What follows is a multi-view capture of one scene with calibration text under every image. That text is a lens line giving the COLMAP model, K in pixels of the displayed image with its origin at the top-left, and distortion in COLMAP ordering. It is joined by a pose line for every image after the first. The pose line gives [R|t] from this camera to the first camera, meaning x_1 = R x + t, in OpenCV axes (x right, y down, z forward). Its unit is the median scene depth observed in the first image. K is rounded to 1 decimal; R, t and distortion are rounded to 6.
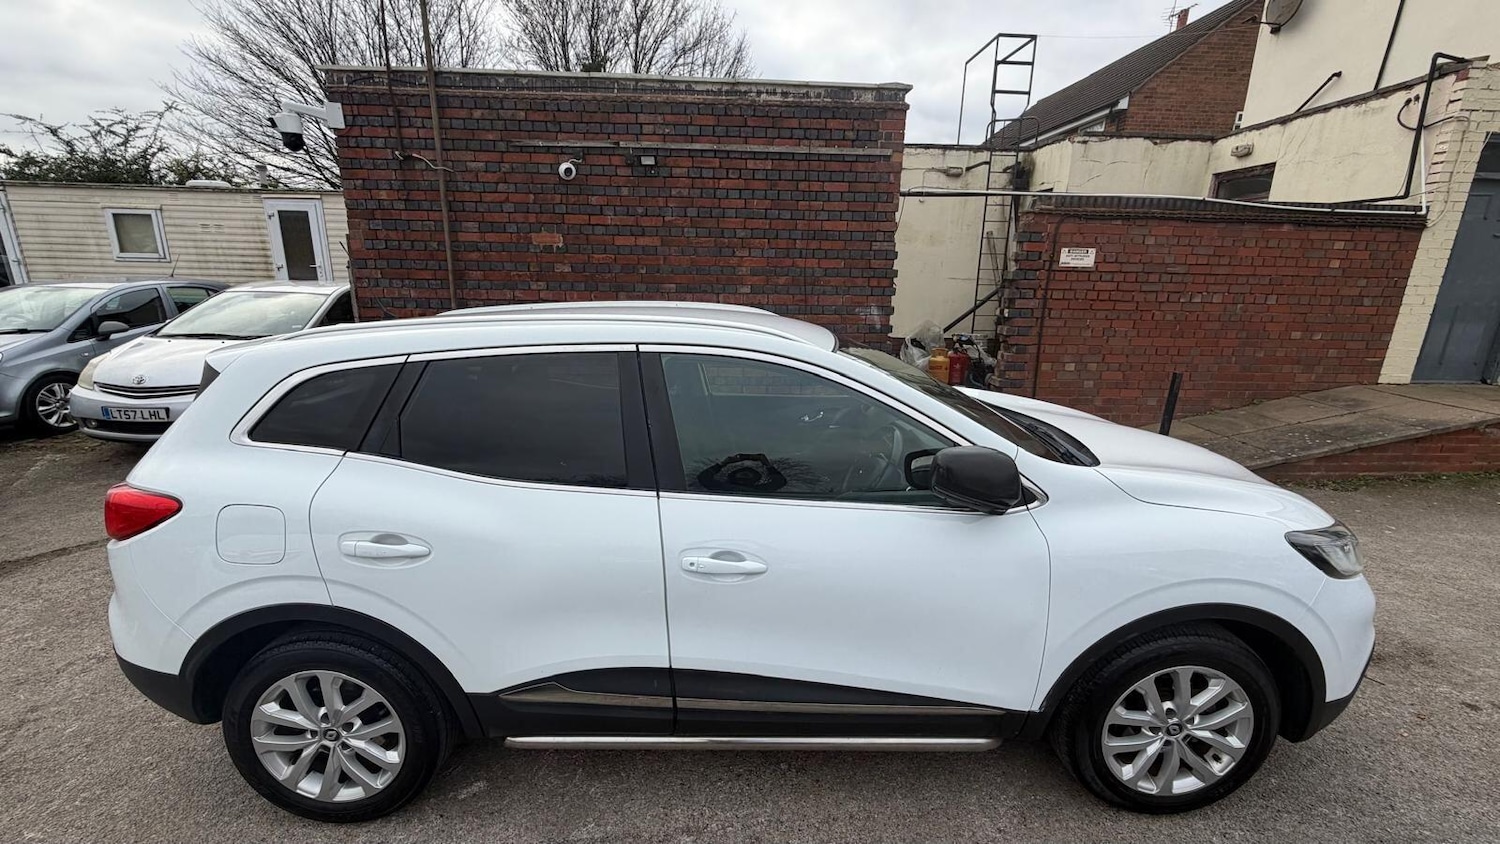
lens RADIAL K [[600.0, 0, 750.9], [0, 600.0, 426.1], [0, 0, 1]] dist [-0.000628, 0.000419]
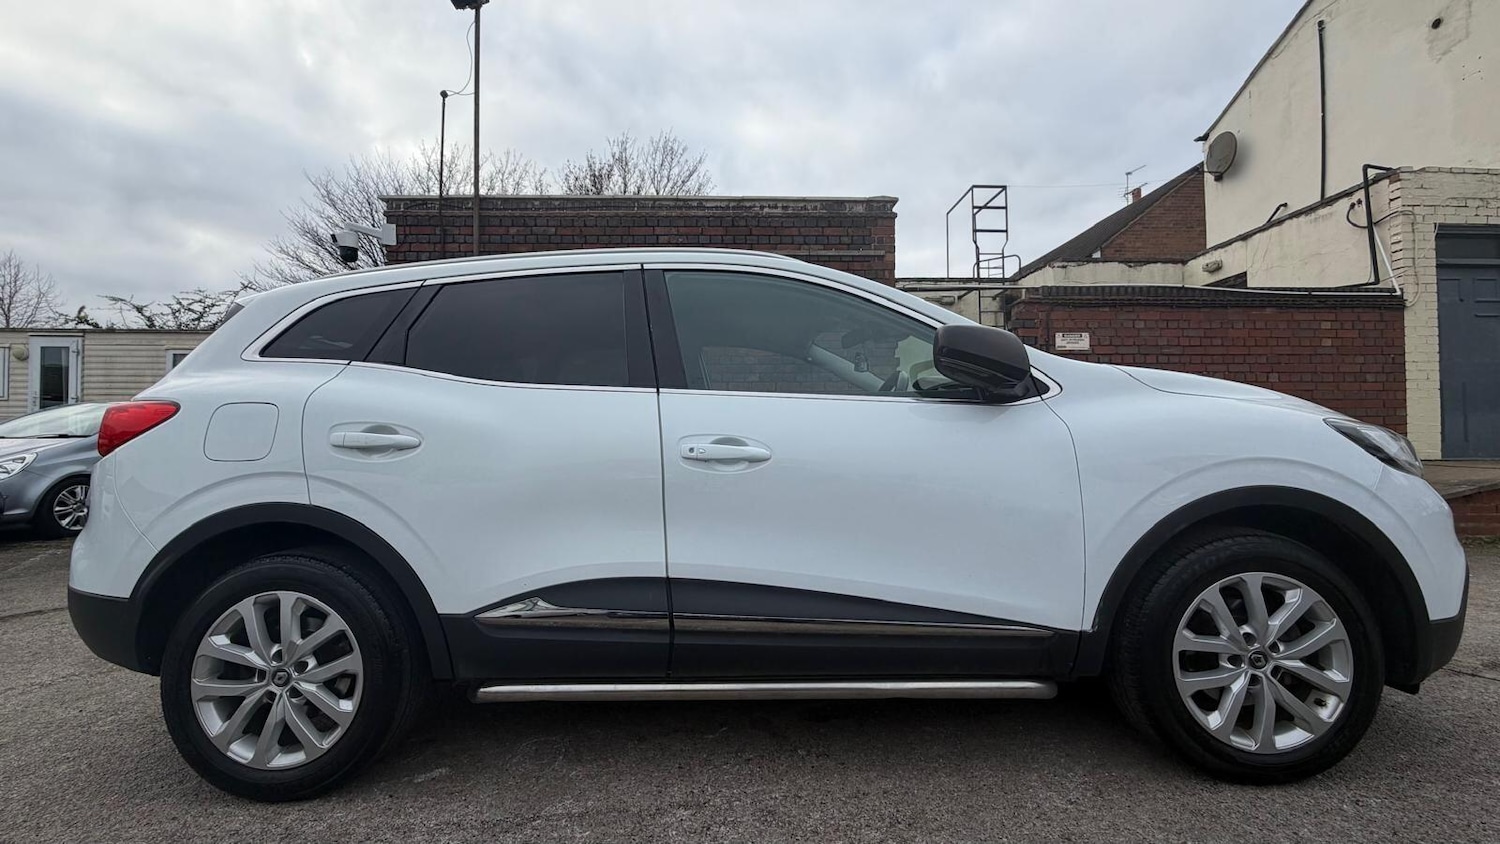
lens RADIAL K [[600.0, 0, 750.3], [0, 600.0, 416.4], [0, 0, 1]] dist [-0.000628, 0.000419]
pose [[0.999448, -0.025704, -0.021050, 0.004524], [0.018829, 0.960237, -0.278551, 0.126641], [0.027373, 0.278001, 0.960191, 0.022280]]
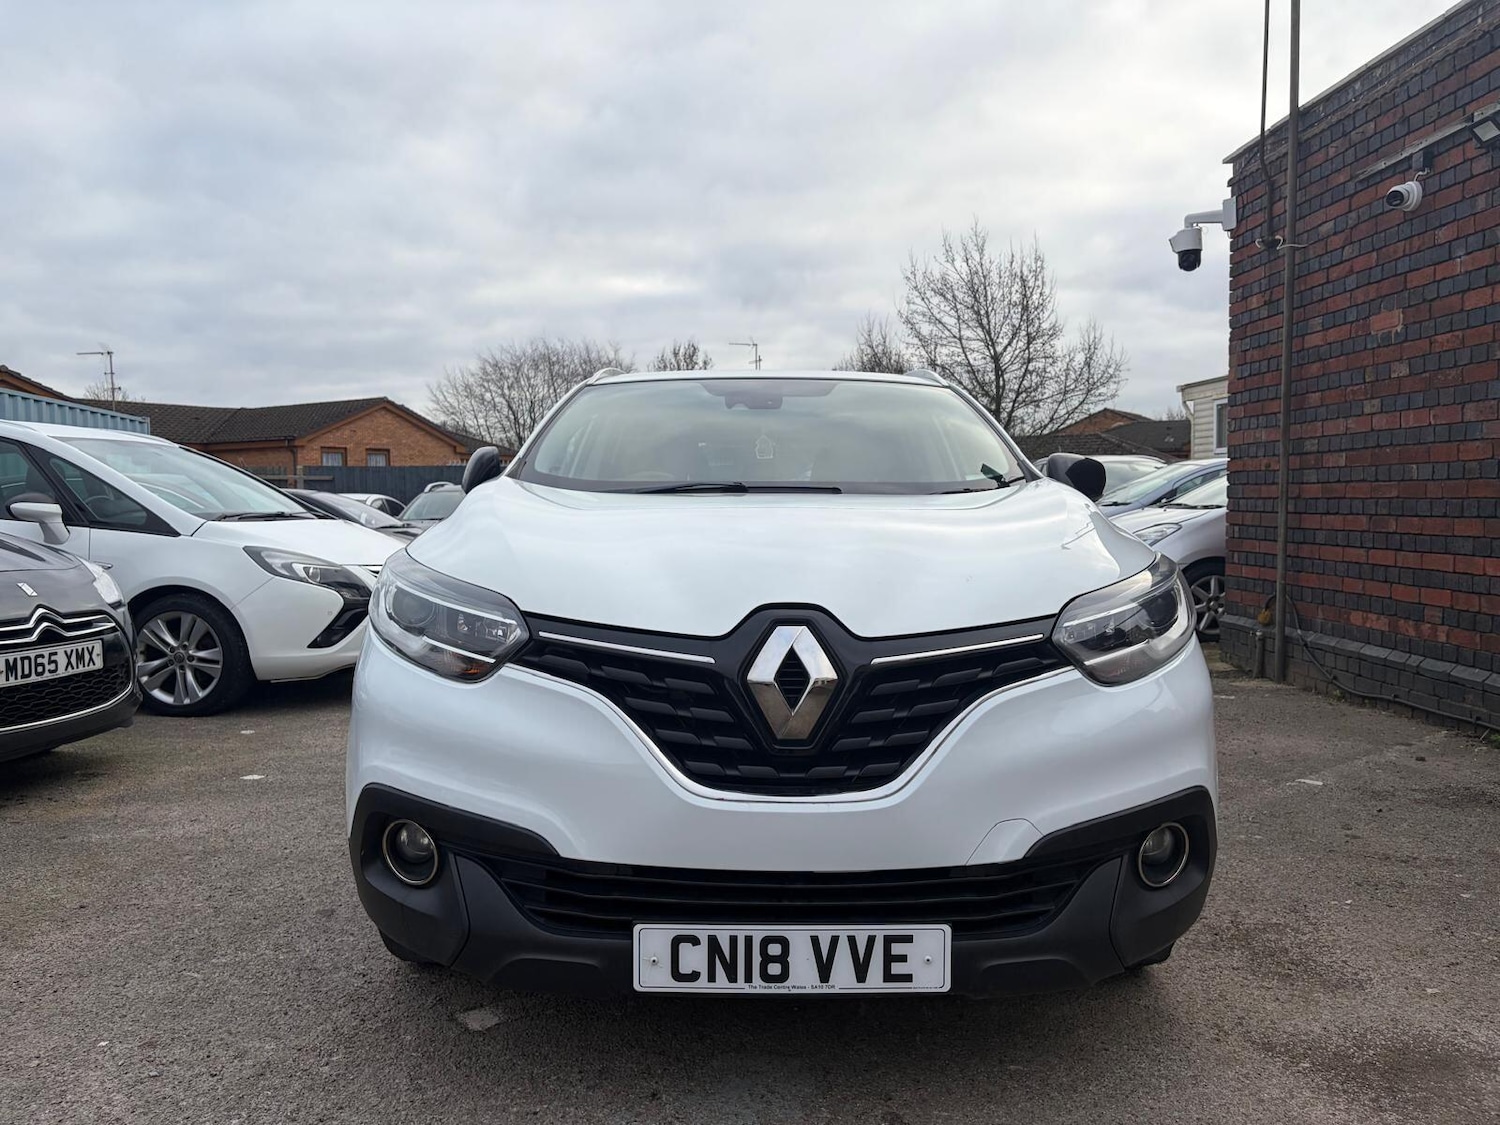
lens RADIAL K [[1130.7, 0, 755.7], [0, 1130.7, 566.5], [0, 0, 1]] dist [0.053987, -0.060365]
pose [[-0.014165, 0.041893, -0.999022, 0.787573], [-0.246205, 0.968214, 0.044092, 0.008145], [0.969114, 0.246589, -0.003400, 0.511850]]
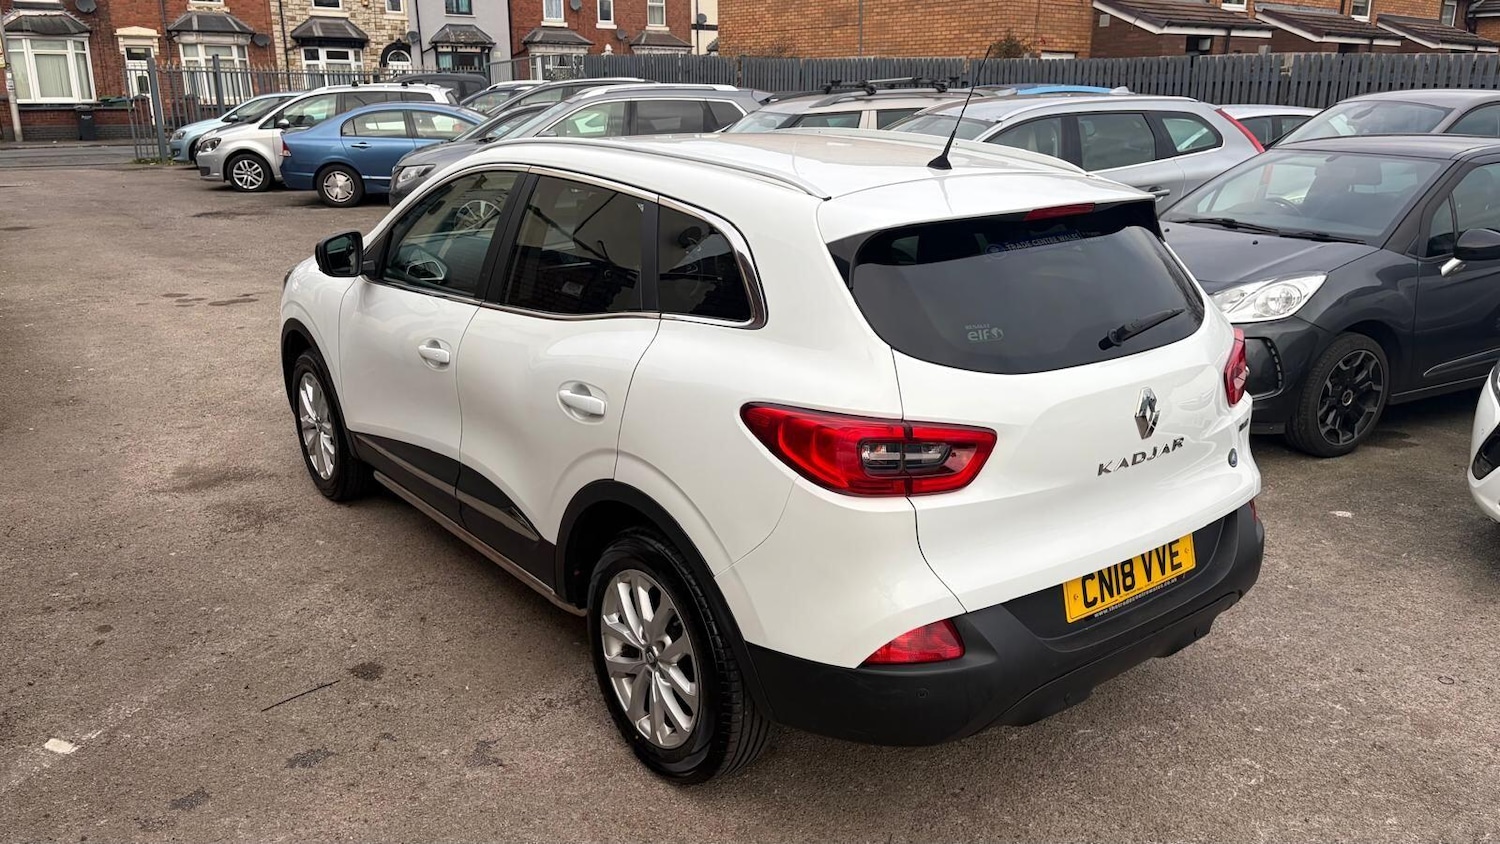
lens RADIAL K [[1129.7, 0, 745.9], [0, 1129.7, 434.6], [0, 0, 1]] dist [0.051493, -0.055991]
pose [[-0.585868, -0.245023, 0.772479, -0.710850], [0.198189, 0.880936, 0.429736, -0.234745], [-0.785799, 0.404866, -0.467551, 0.882945]]
